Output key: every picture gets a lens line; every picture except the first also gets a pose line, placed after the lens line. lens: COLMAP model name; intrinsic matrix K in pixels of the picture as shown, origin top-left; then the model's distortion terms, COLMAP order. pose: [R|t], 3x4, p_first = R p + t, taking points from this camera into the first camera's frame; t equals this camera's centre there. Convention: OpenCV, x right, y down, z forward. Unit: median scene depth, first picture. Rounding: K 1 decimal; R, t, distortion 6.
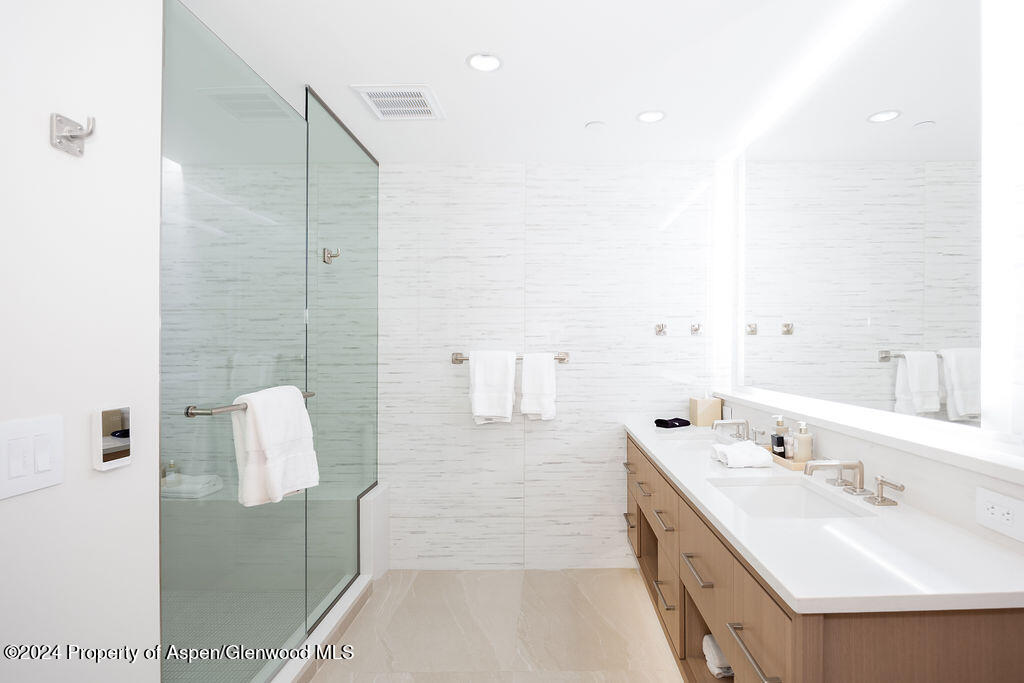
lens RADIAL K [[506.1, 0, 512.0], [0, 506.1, 341.5], [0, 0, 1]] dist [0.000047, -0.000325]
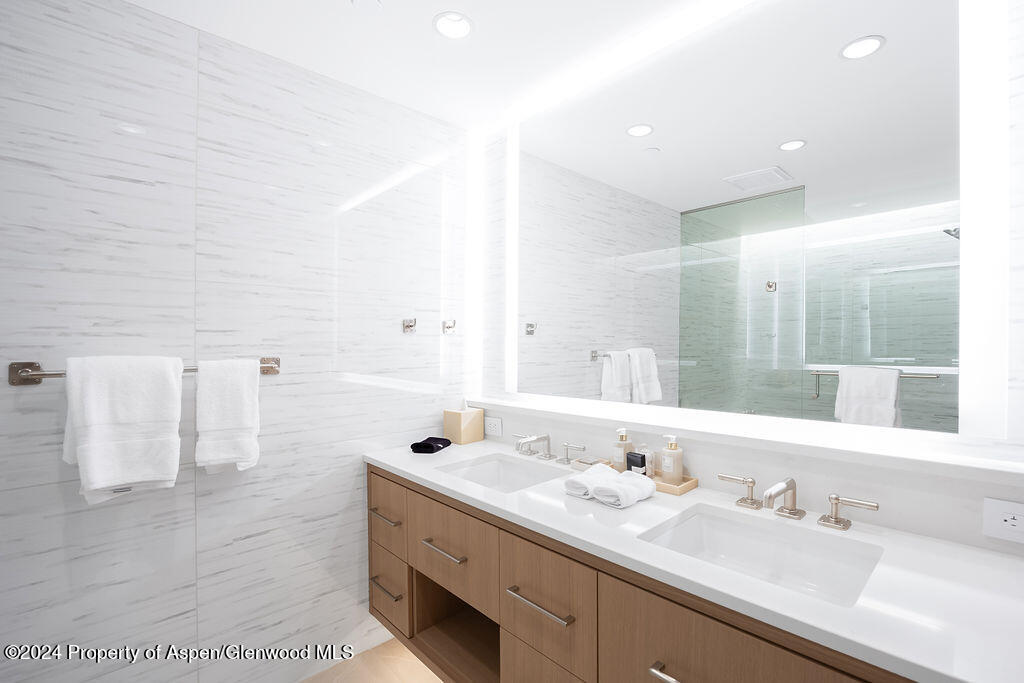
lens RADIAL K [[461.2, 0, 501.8], [0, 461.2, 346.8], [0, 0, 1]] dist [-0.012989, -0.000046]
pose [[0.683460, -0.002958, 0.729982, -0.123058], [-0.007529, 0.999910, 0.011102, -0.000207], [-0.729949, -0.013083, 0.683376, 0.407395]]
